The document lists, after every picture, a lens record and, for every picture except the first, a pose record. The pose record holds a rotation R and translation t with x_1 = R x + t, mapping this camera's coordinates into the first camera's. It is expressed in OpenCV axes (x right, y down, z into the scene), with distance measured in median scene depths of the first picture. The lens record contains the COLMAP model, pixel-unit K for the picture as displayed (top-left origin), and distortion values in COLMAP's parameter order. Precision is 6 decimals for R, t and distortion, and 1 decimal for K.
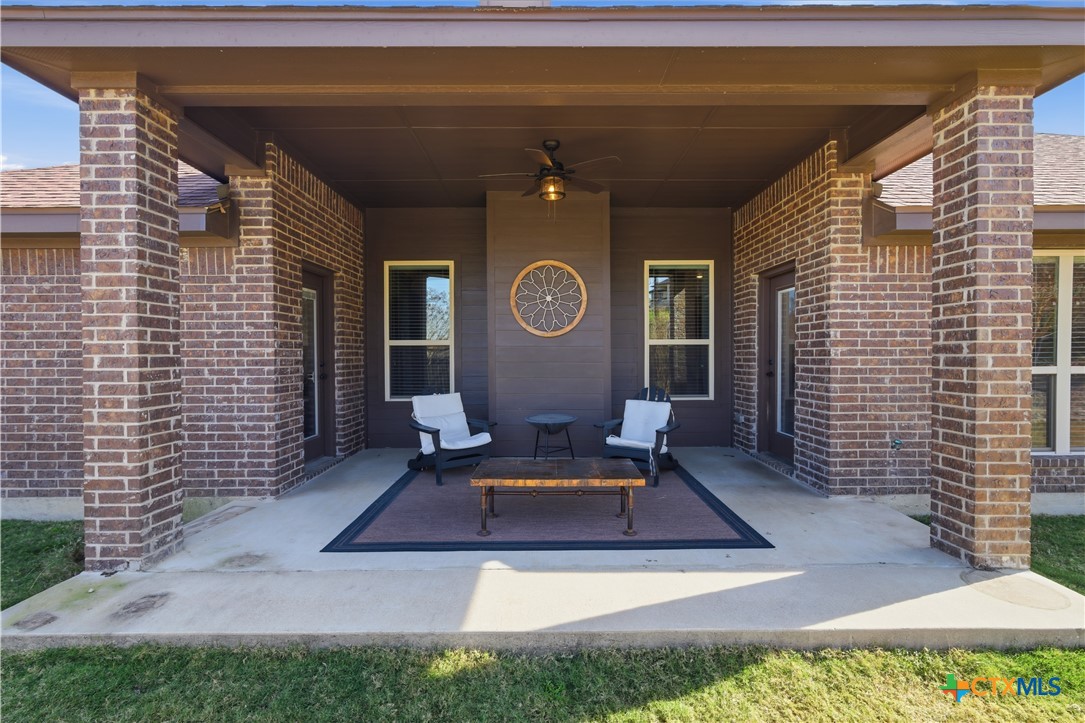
lens RADIAL K [[489.4, 0, 545.2], [0, 489.4, 359.9], [0, 0, 1]] dist [-0.001170, 0.000056]
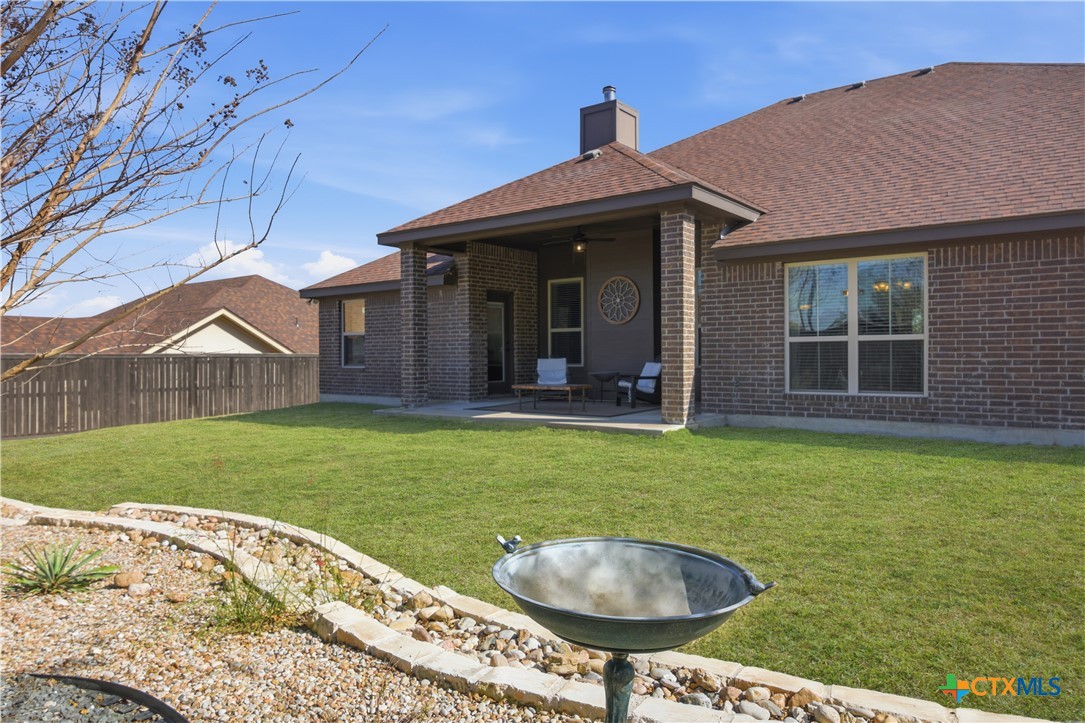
lens RADIAL K [[766.8, 0, 542.9], [0, 766.8, 358.6], [0, 0, 1]] dist [-0.001638, -0.000180]
pose [[0.779132, 0.001372, -0.626858, 1.845306], [-0.003664, 0.999990, -0.002365, 0.094887], [0.626849, 0.004139, 0.779130, -1.461546]]
